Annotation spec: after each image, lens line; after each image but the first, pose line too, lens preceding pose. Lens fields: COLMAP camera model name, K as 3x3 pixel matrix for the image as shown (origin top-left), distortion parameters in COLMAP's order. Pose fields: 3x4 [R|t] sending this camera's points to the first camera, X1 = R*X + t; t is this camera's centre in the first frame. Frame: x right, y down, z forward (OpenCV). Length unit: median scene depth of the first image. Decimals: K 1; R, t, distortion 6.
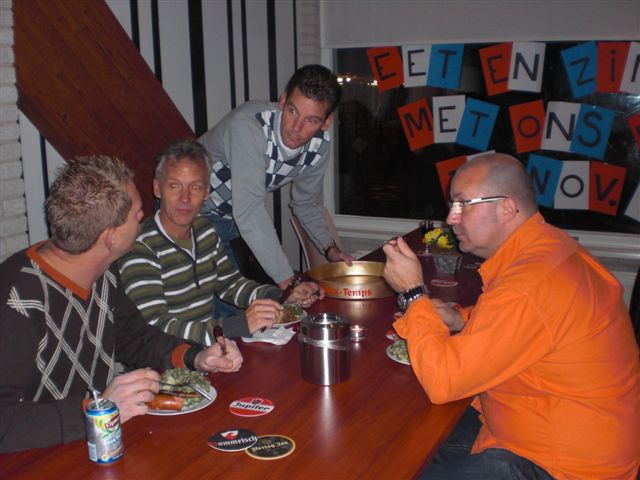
lens RADIAL K [[726.5, 0, 320.2], [0, 726.5, 253.6], [0, 0, 1]] dist [-0.081926, -0.166995]
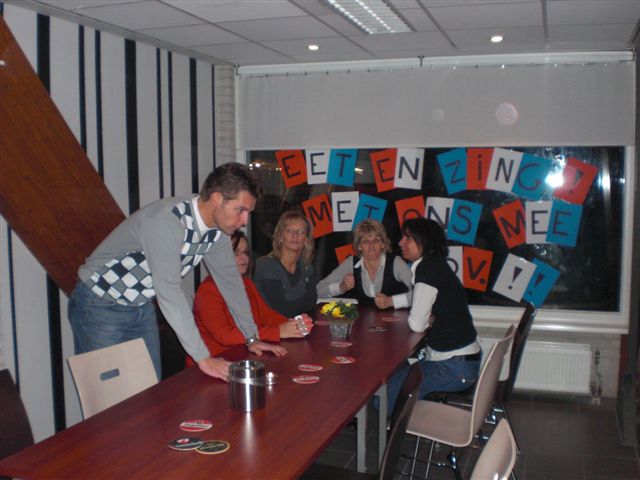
lens RADIAL K [[726.5, 0, 320.2], [0, 726.5, 253.6], [0, 0, 1]] dist [-0.081926, -0.166995]
pose [[0.992230, 0.001036, 0.124413, -0.011086], [0.012805, 0.993804, -0.110403, 0.013765], [-0.123757, 0.111138, 0.986069, -0.167775]]
